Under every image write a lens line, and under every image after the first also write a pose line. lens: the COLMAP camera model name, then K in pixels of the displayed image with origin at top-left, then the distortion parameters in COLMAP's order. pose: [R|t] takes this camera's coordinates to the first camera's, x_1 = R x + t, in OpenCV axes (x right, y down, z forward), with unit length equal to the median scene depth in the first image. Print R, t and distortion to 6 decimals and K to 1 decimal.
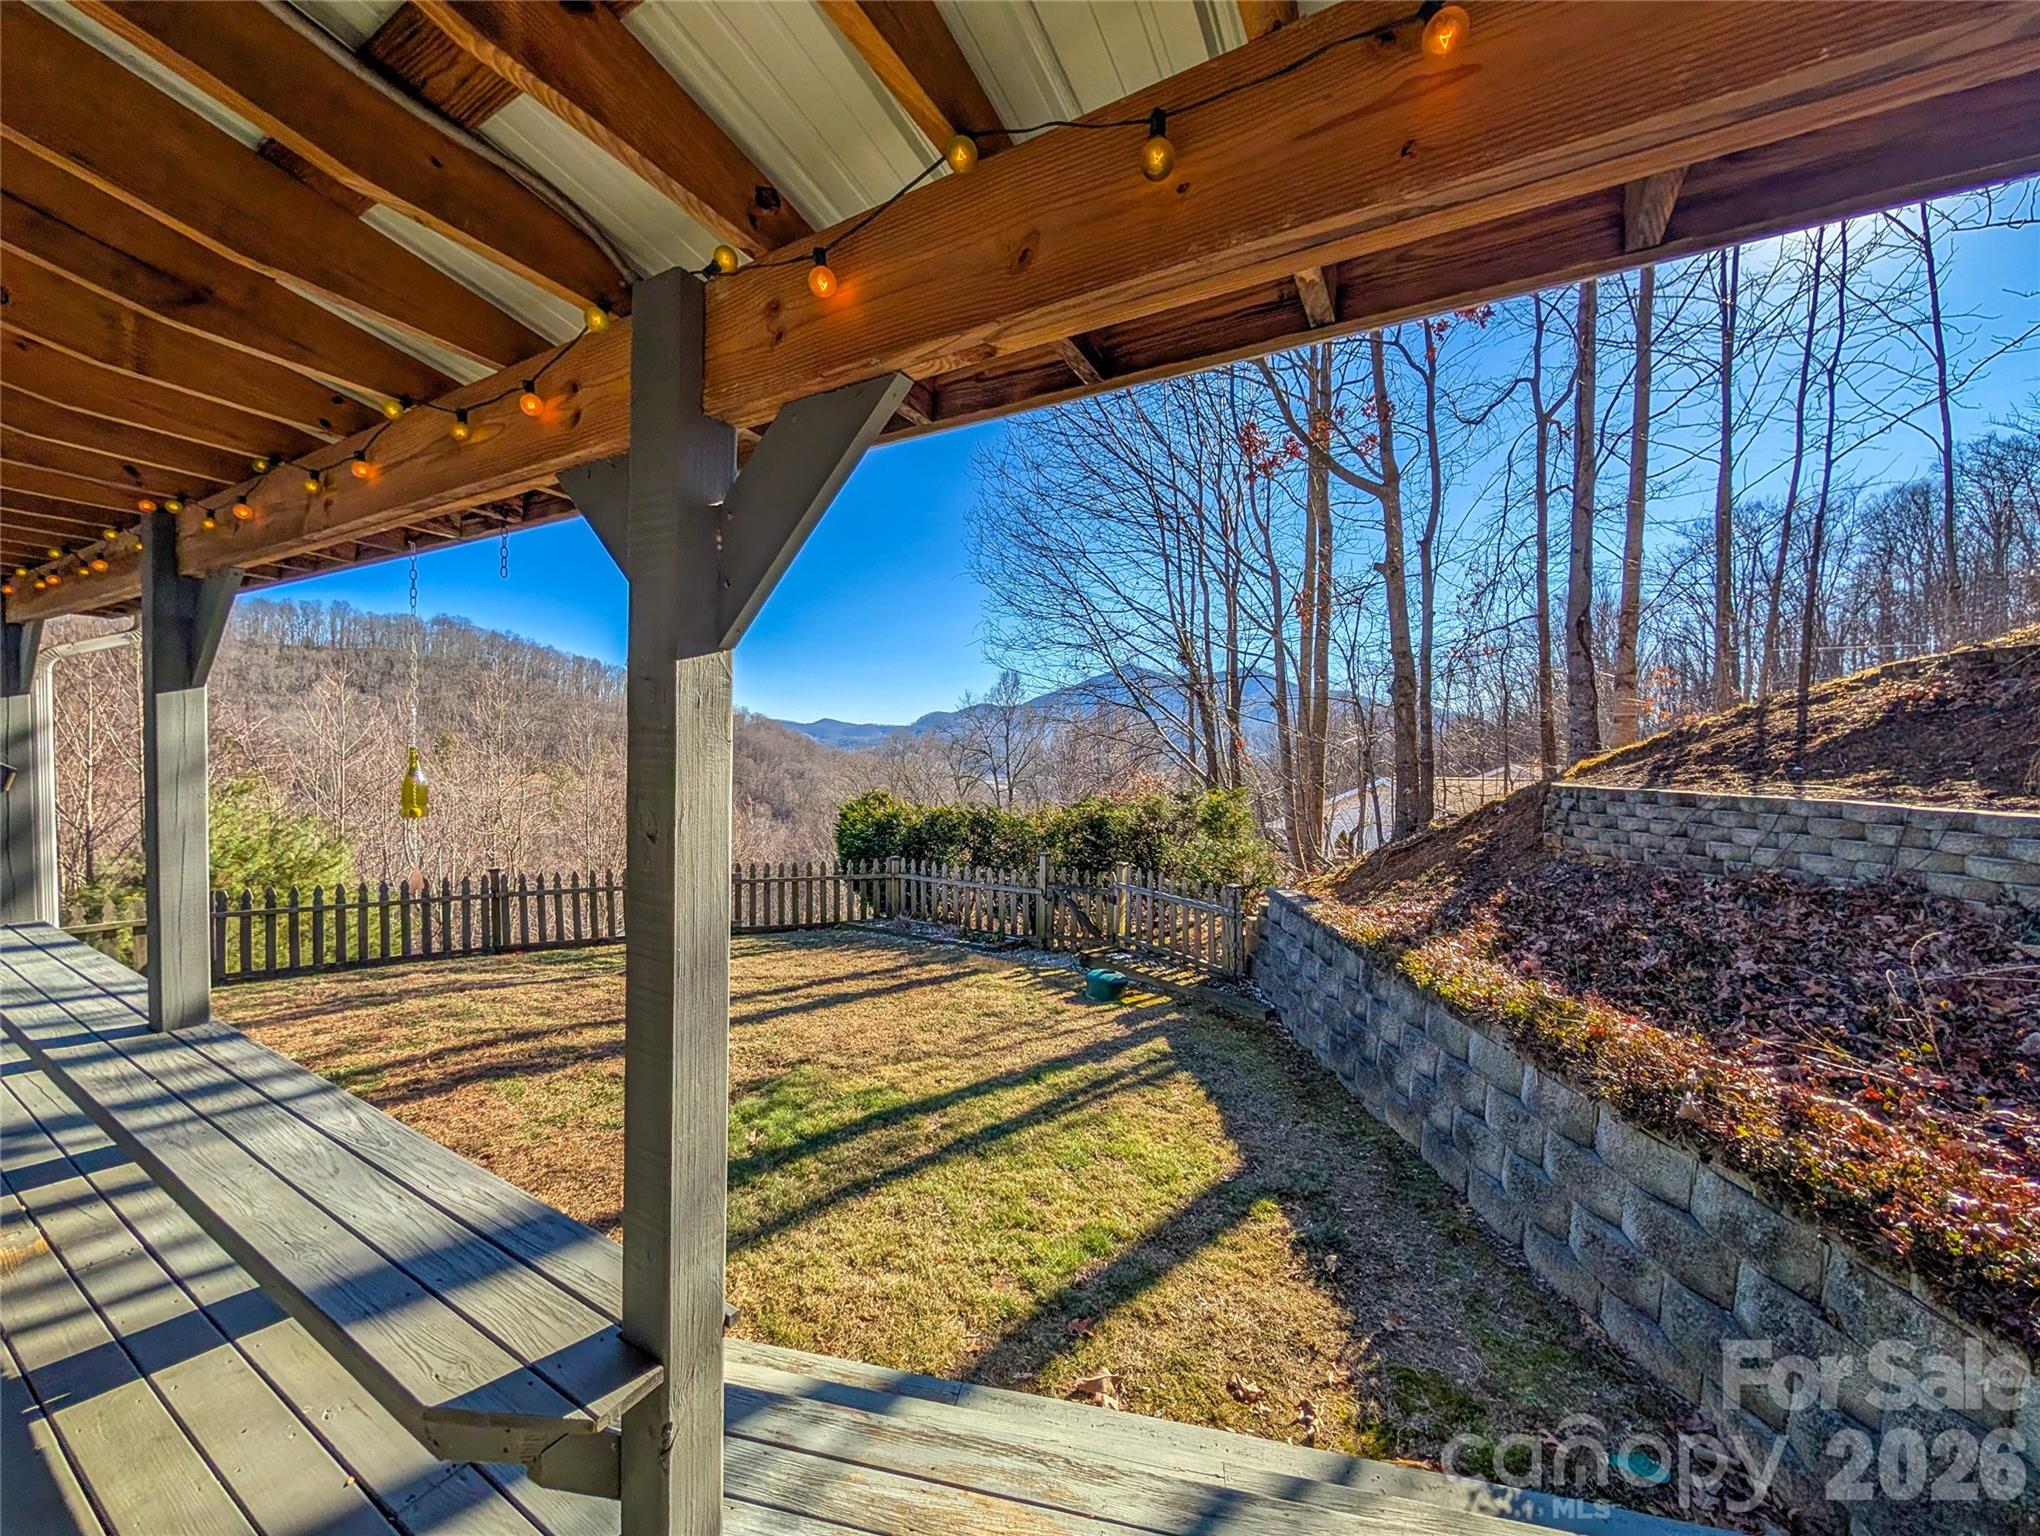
lens RADIAL K [[791.3, 0, 1020.0], [0, 791.3, 768.0], [0, 0, 1]] dist [-0.000147, -0.000005]
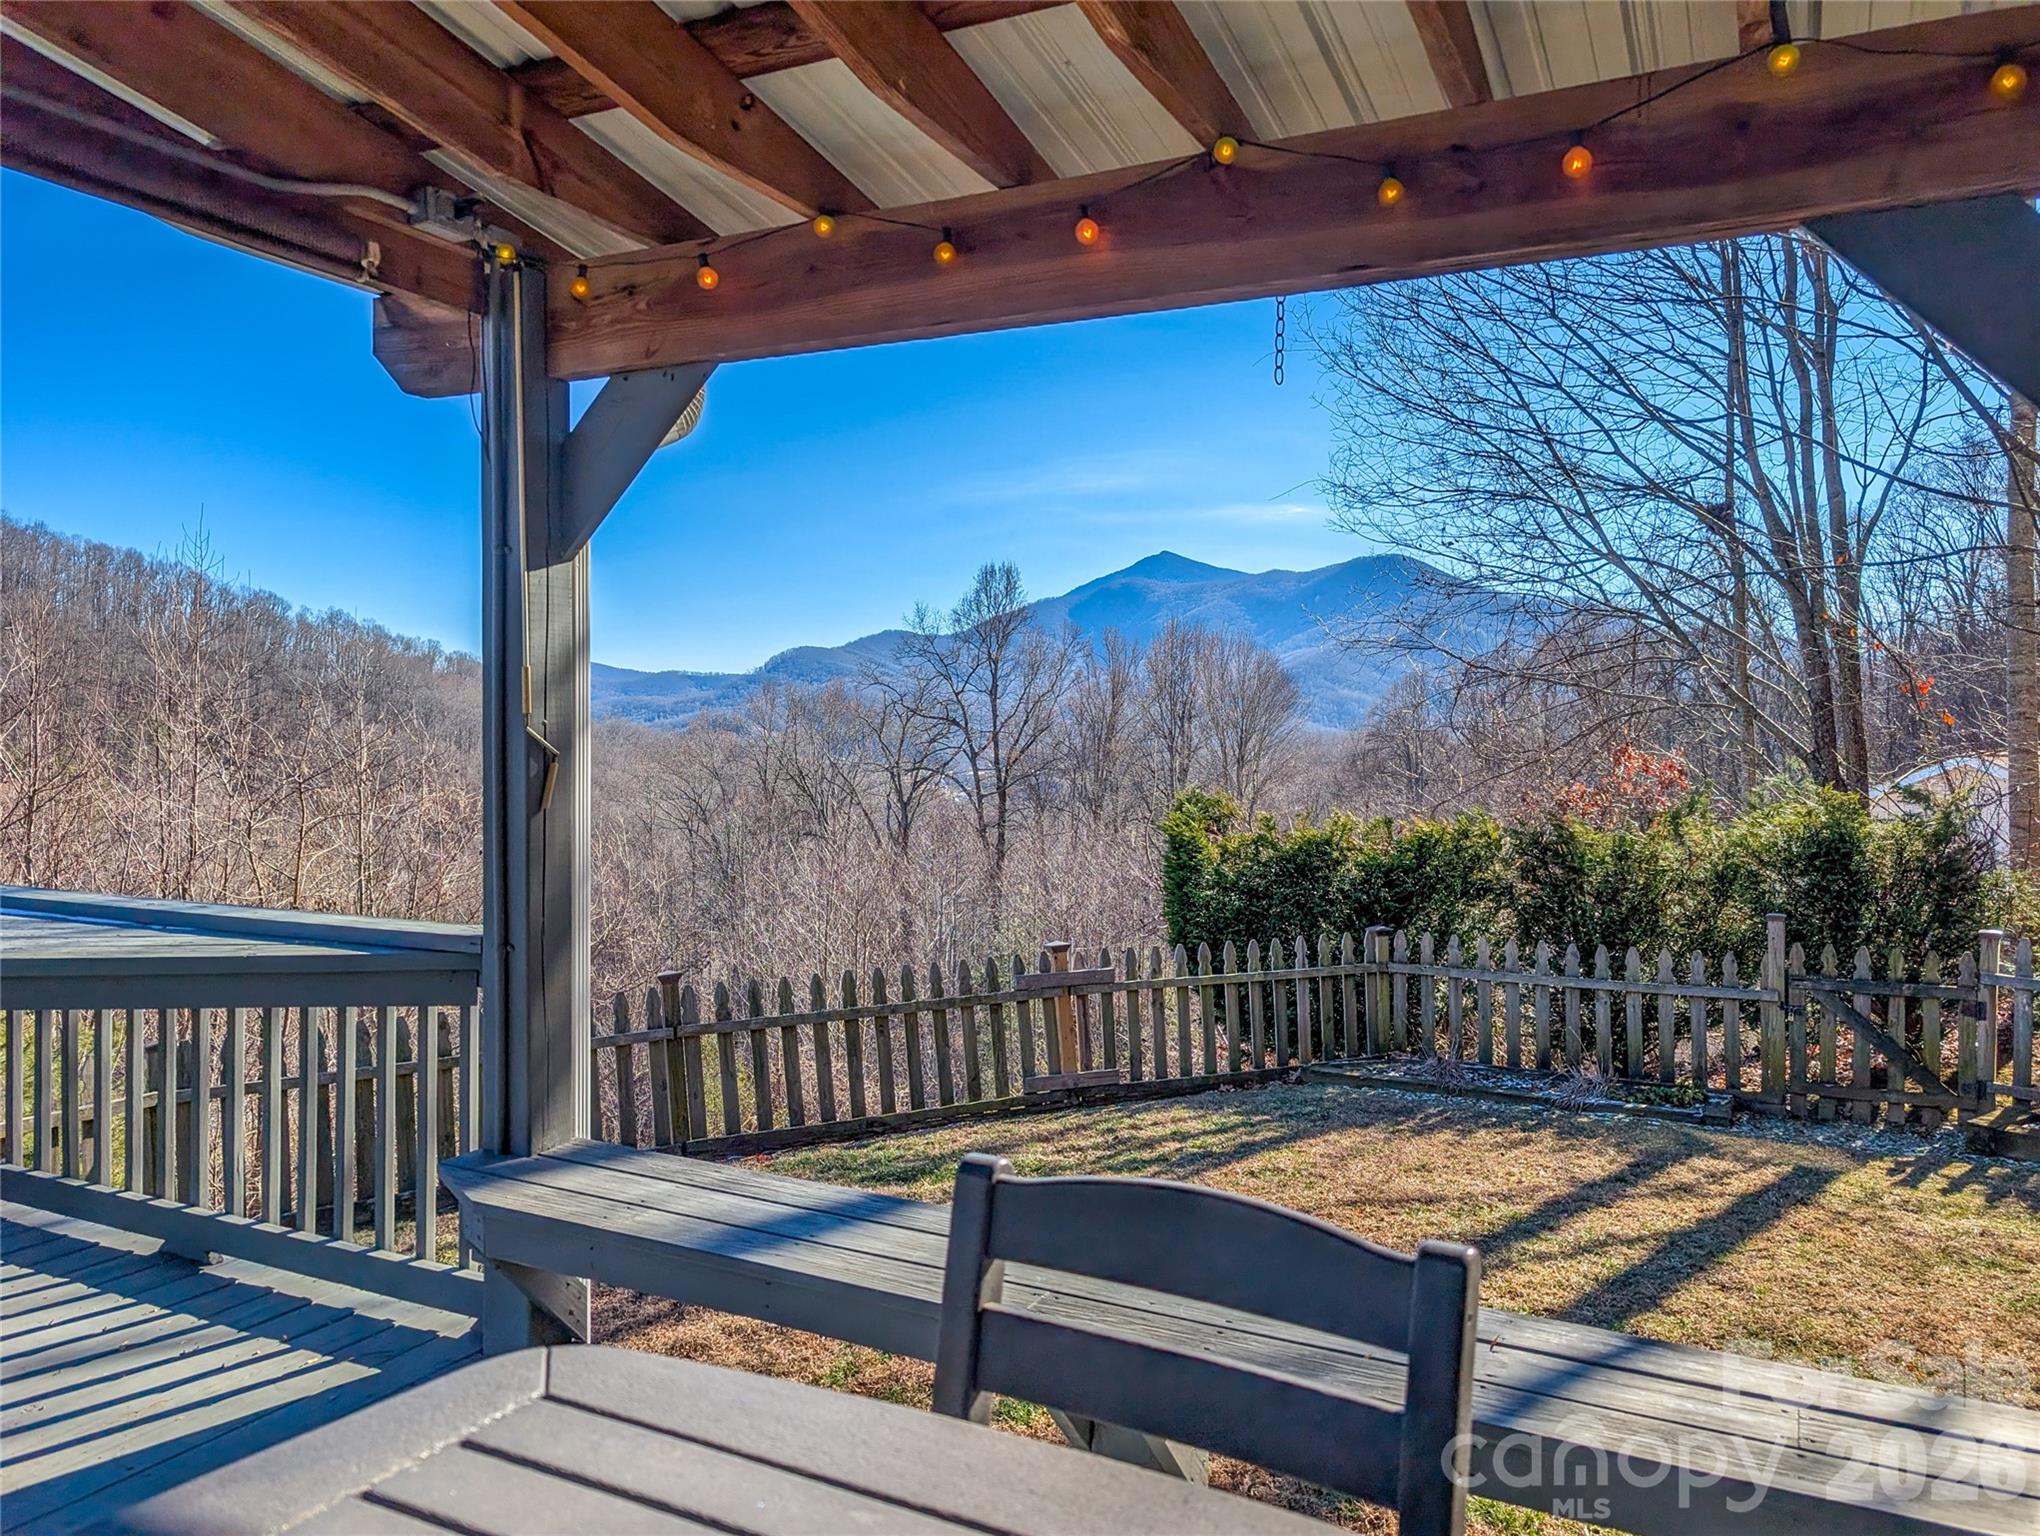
lens RADIAL K [[1480.0, 0, 1020.0], [0, 1480.0, 768.0], [0, 0, 1]] dist [0.024079, -0.007681]
pose [[0.998074, -0.015938, 0.059959, -0.489246], [0.015274, 0.999817, 0.011518, 0.002471], [-0.060131, -0.010580, 0.998134, 0.133709]]
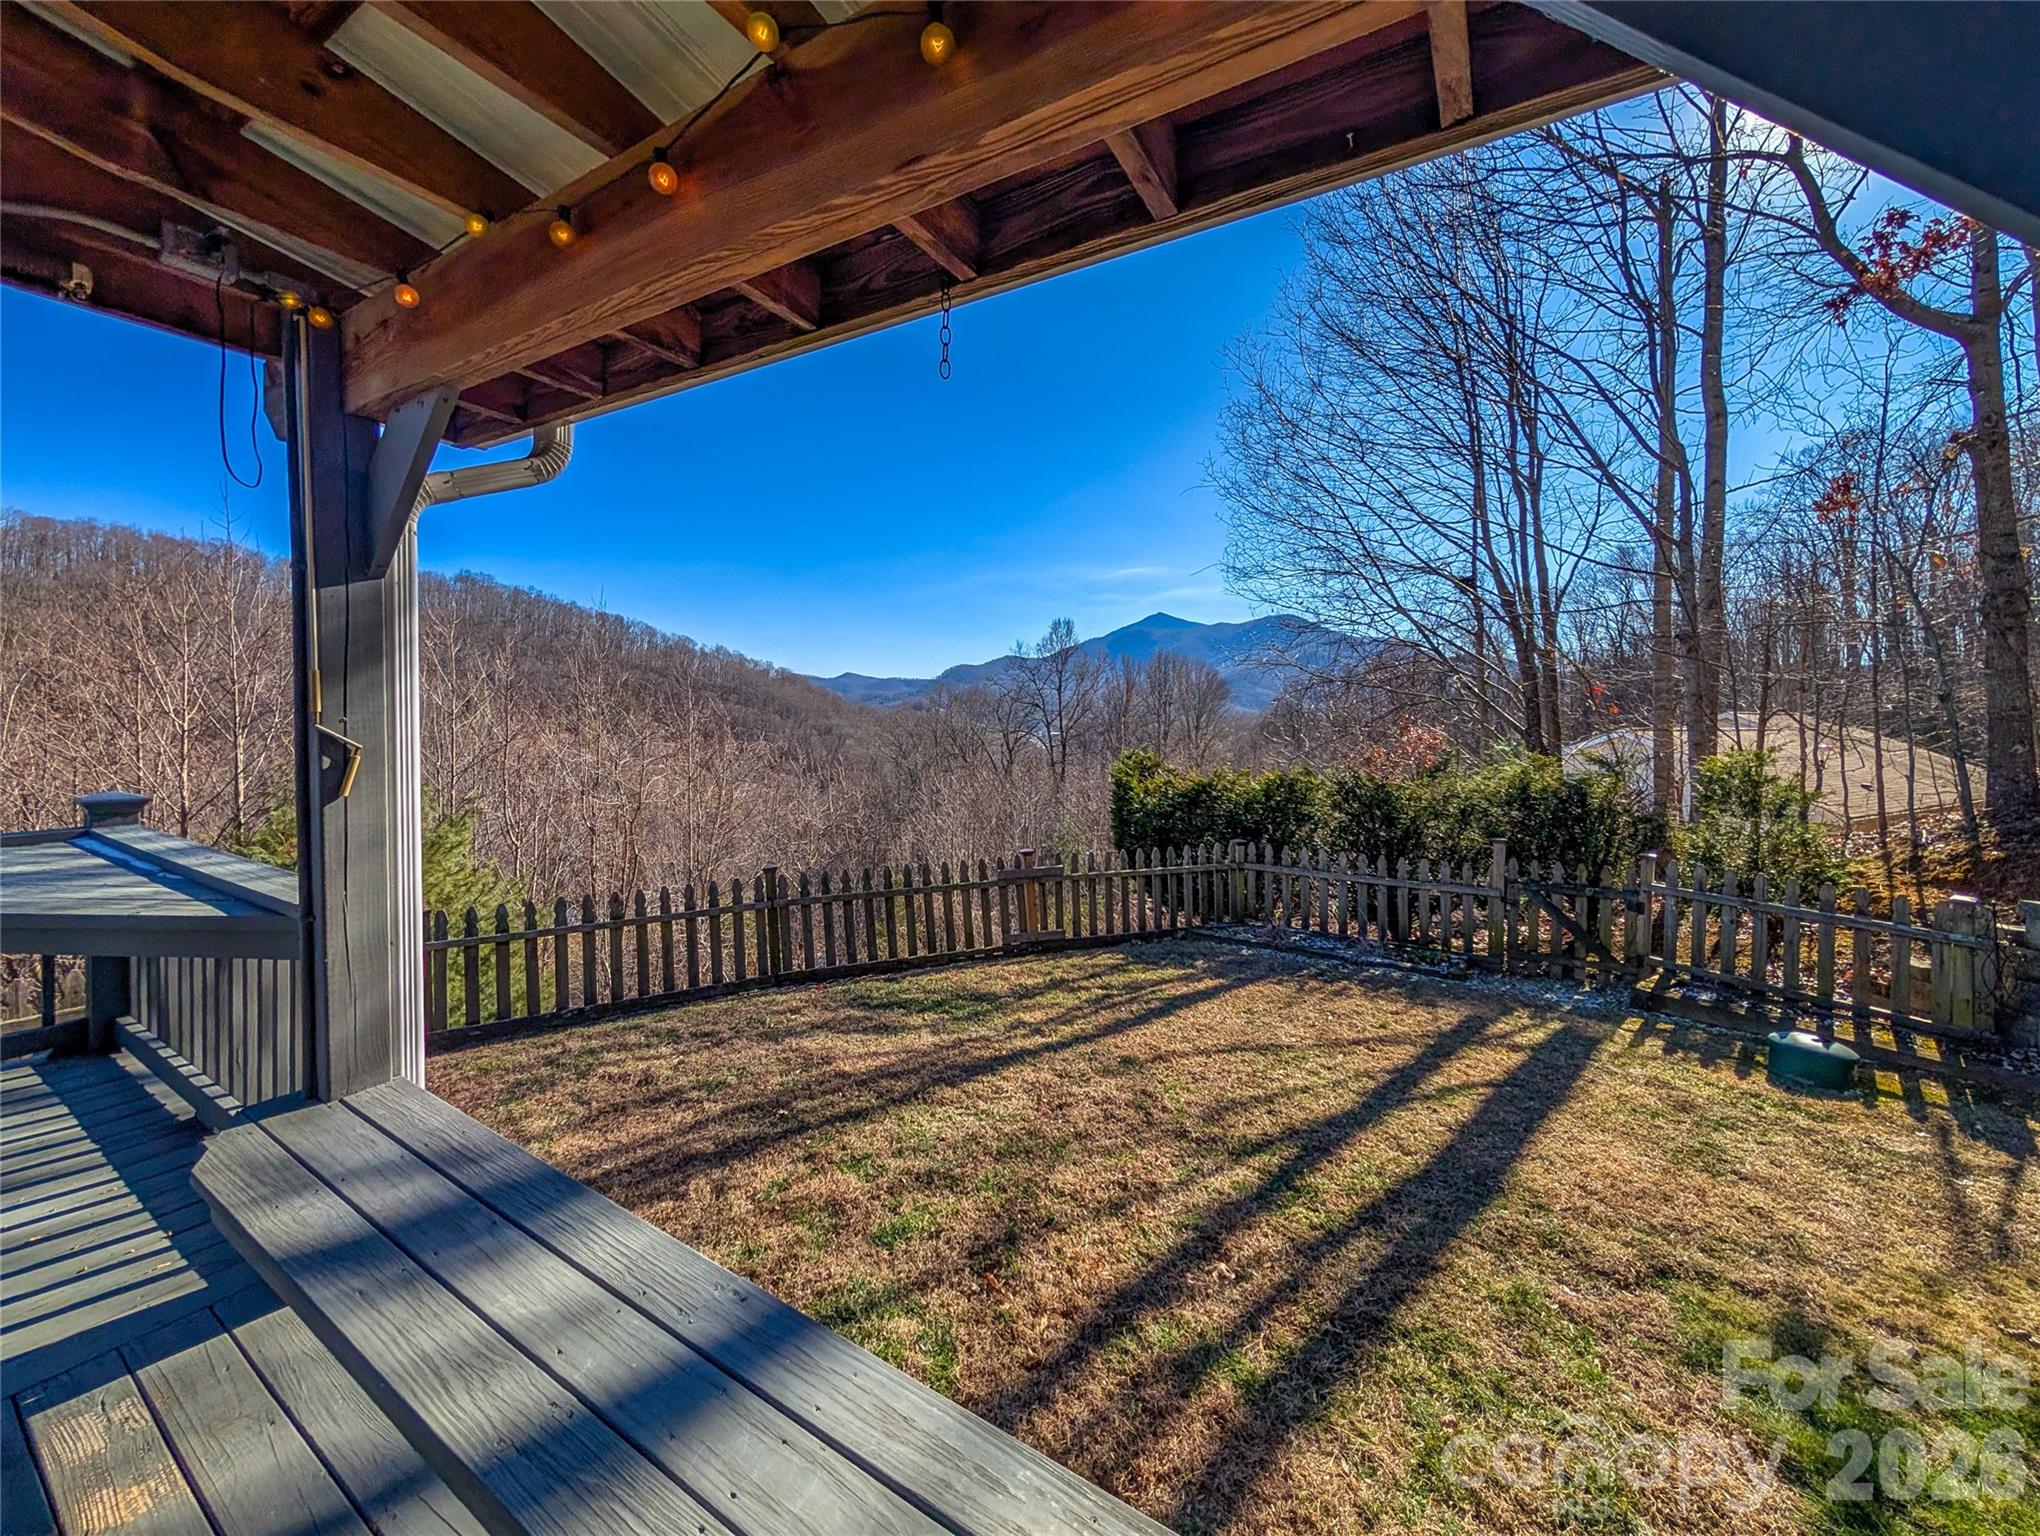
lens RADIAL K [[794.3, 0, 1015.4], [0, 794.3, 731.3], [0, 0, 1]] dist [0.000922, 0.000038]
pose [[0.999708, -0.008276, -0.022706, -0.403813], [0.008554, 0.999889, 0.012173, -0.003546], [0.022603, -0.012364, 0.999668, 0.270417]]
